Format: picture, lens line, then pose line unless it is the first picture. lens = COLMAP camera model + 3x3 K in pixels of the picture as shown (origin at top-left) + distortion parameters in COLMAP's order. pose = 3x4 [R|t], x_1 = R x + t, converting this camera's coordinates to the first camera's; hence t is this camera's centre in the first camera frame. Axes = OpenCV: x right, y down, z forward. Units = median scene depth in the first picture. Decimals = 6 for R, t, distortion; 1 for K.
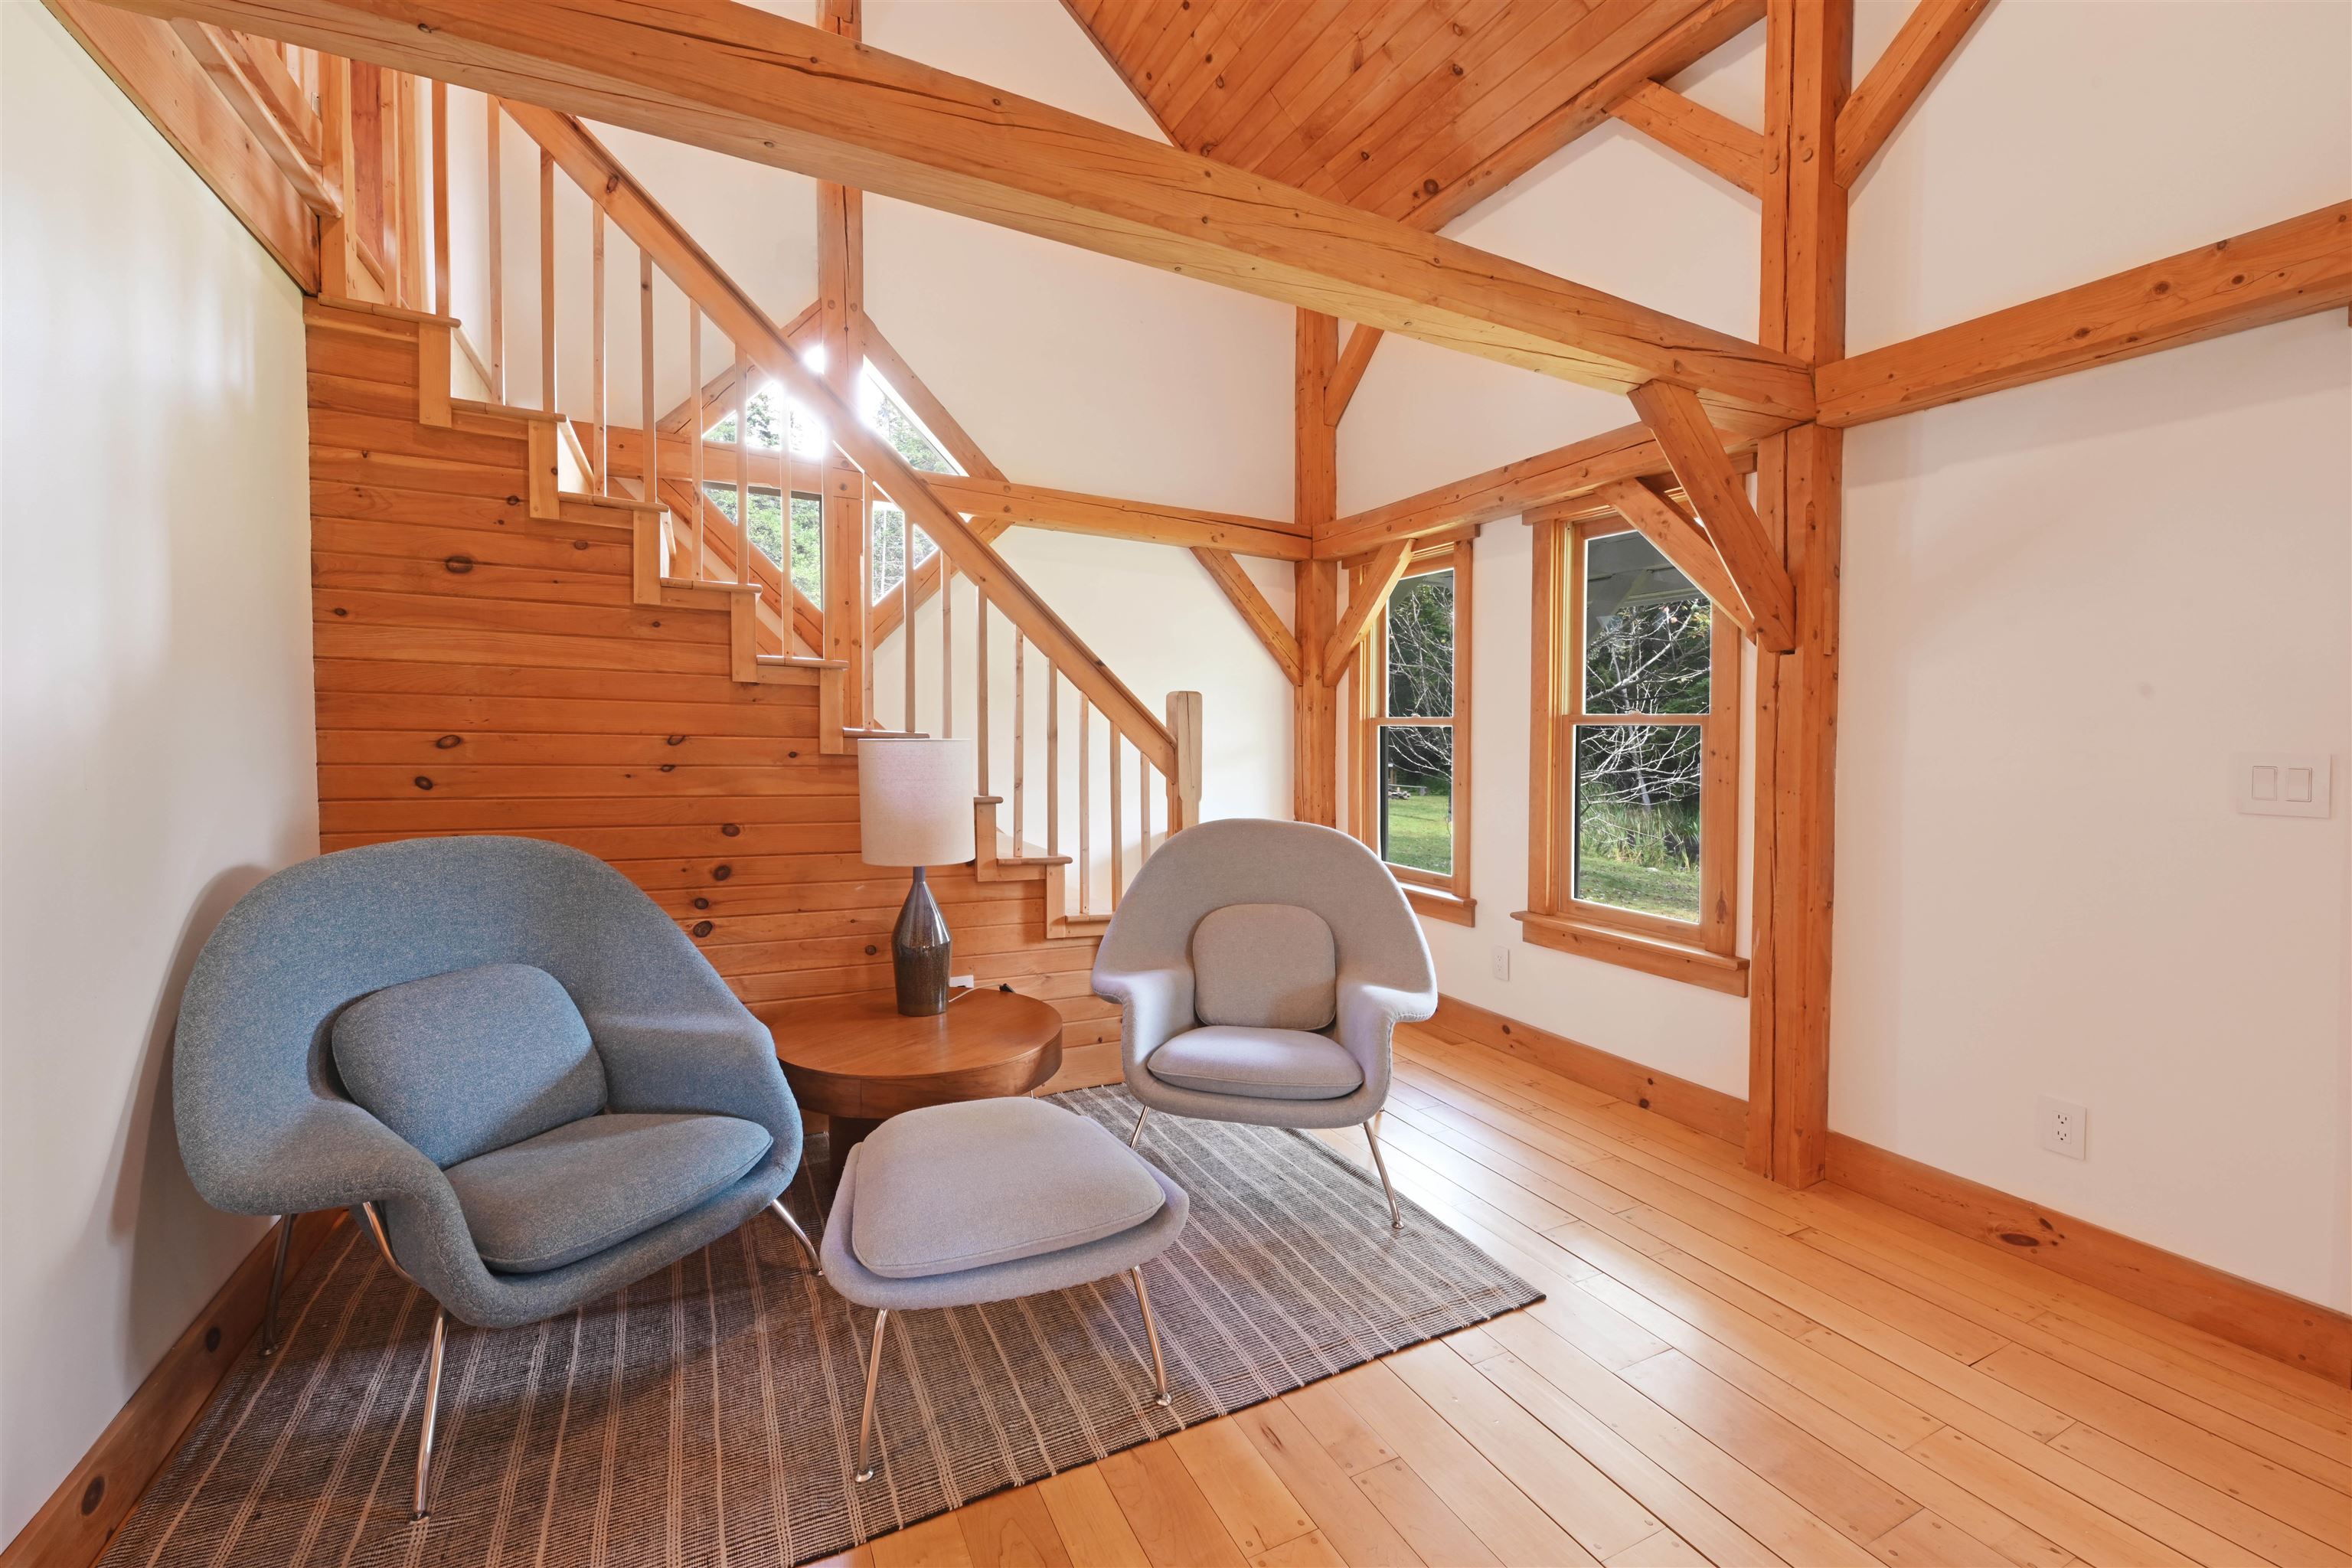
lens RADIAL K [[948.2, 0, 1159.4], [0, 948.2, 768.9], [0, 0, 1]] dist [-0.008946, -0.000034]
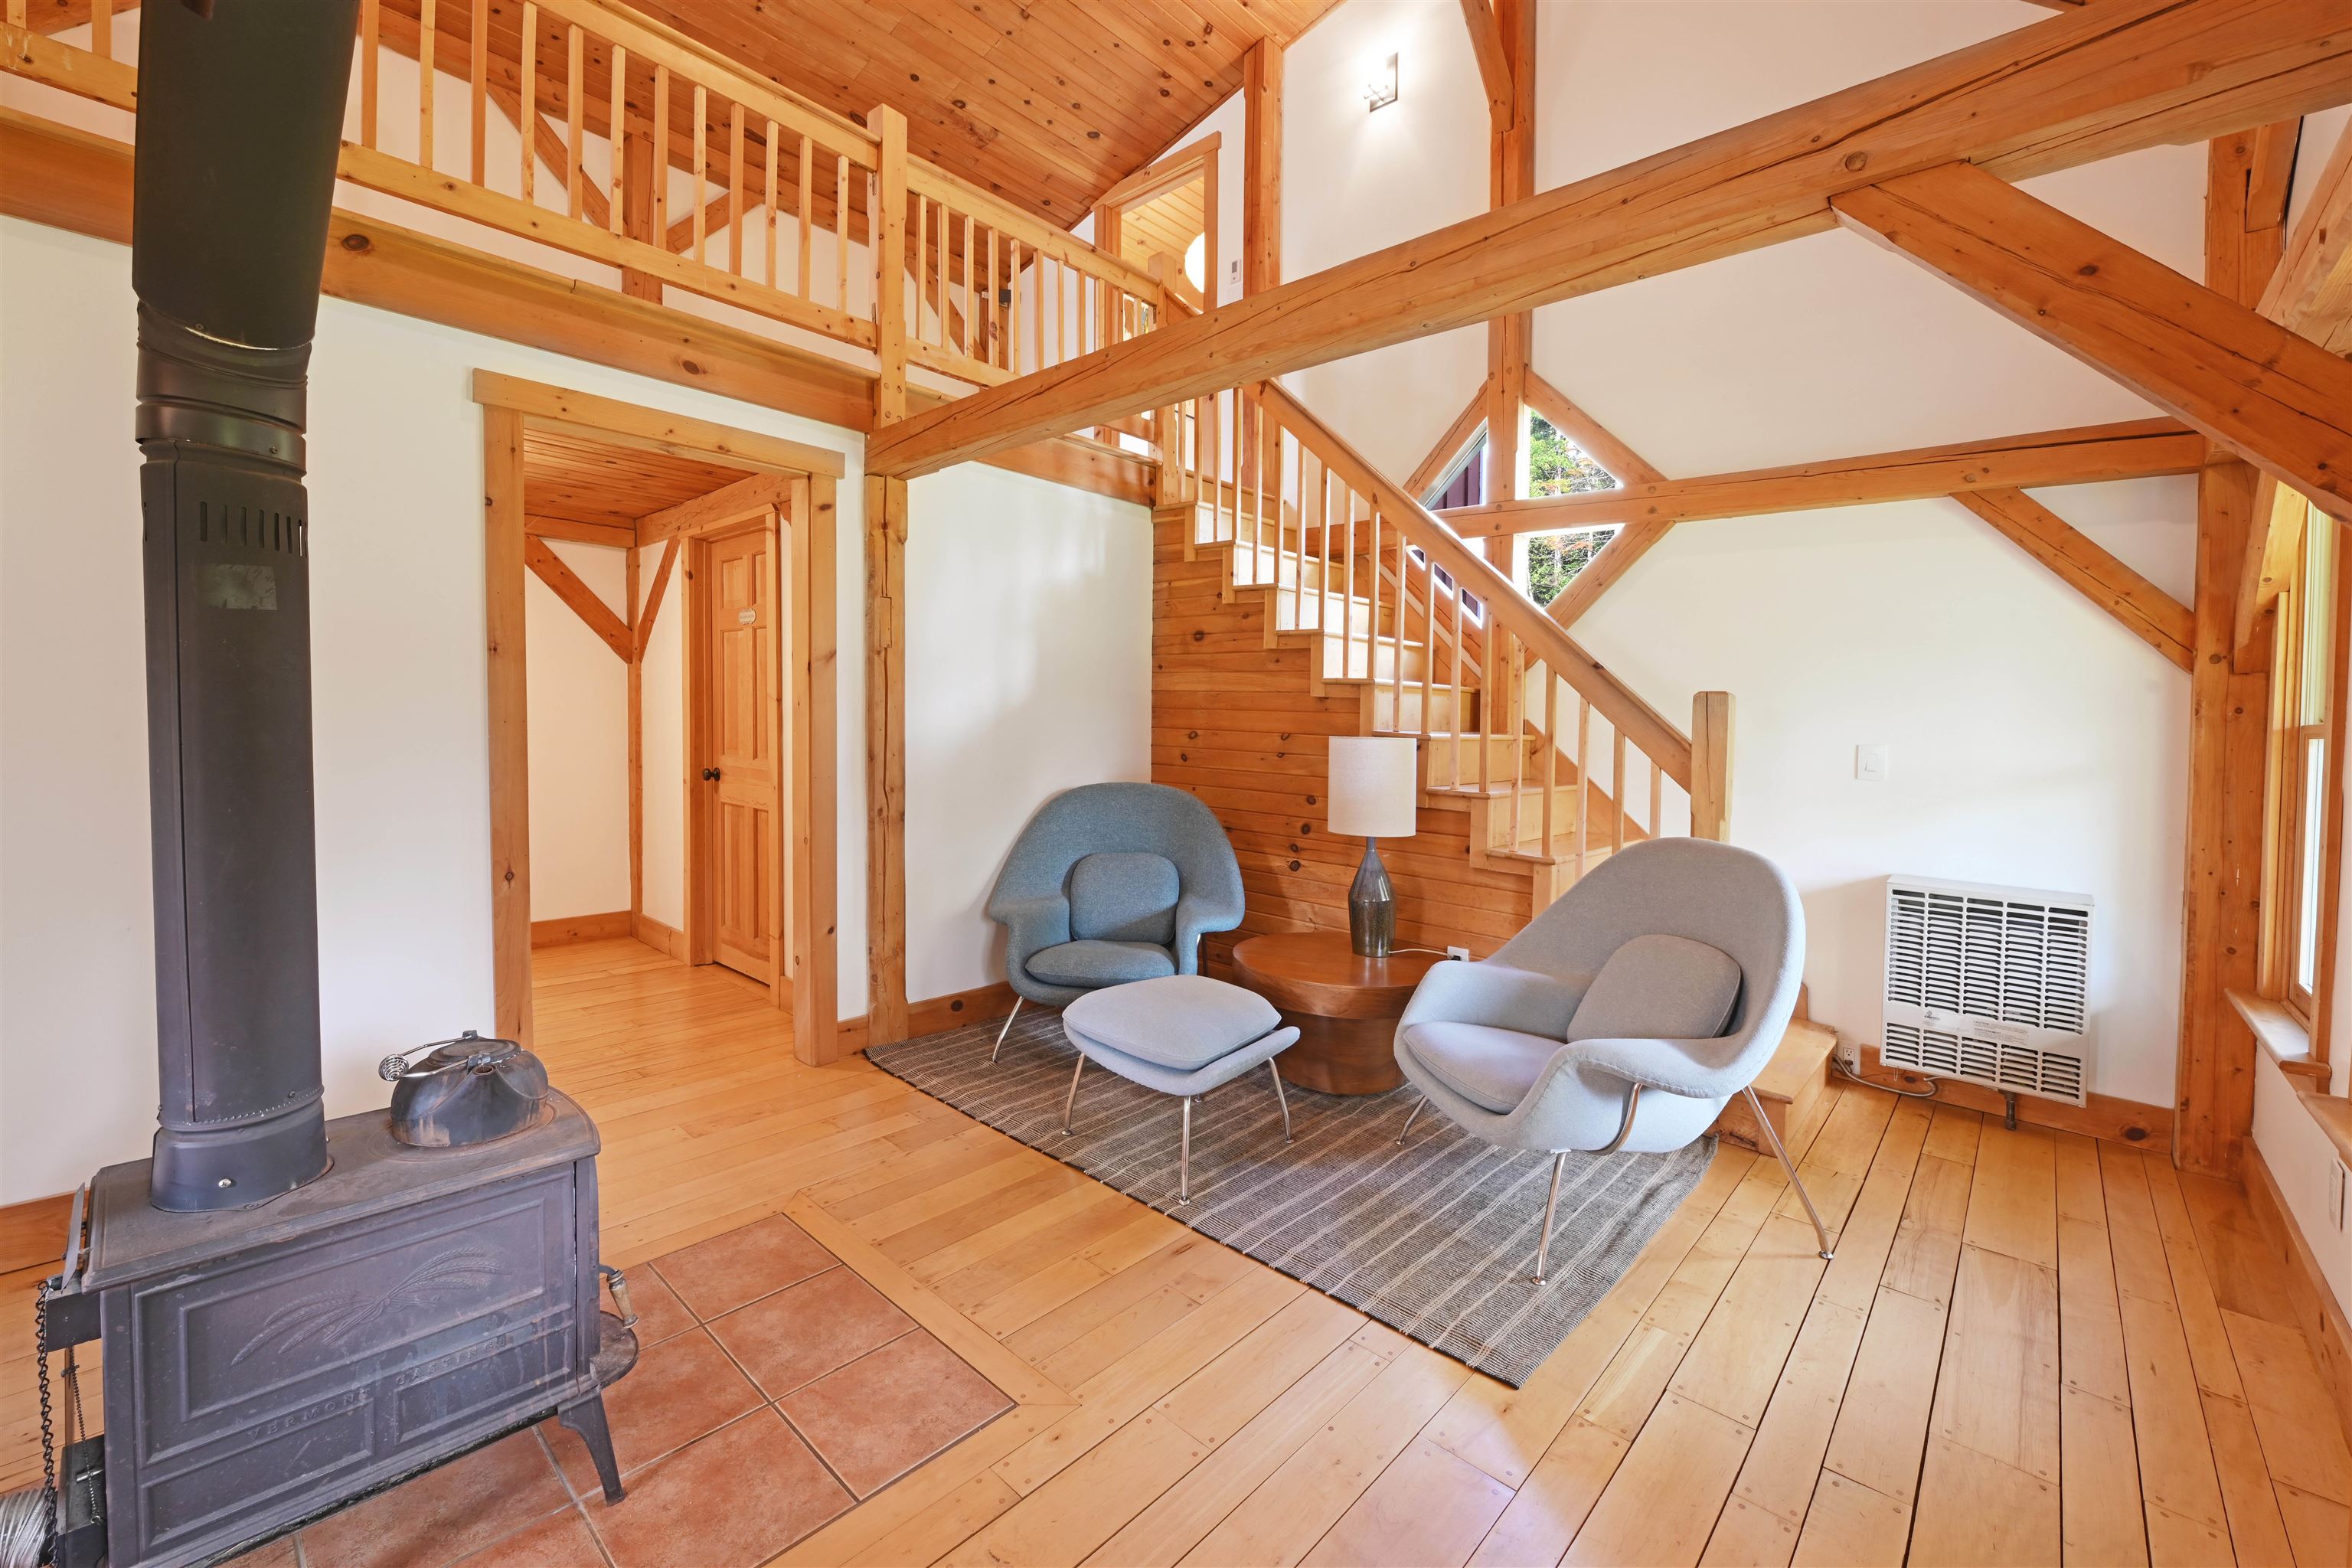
lens RADIAL K [[948.2, 0, 1161.7], [0, 948.2, 761.5], [0, 0, 1]] dist [-0.008946, -0.000034]
pose [[0.350764, 0.031939, -0.935919, 0.892301], [-0.061226, 0.998062, 0.011114, 0.004836], [0.934460, 0.053404, 0.352039, 0.308973]]
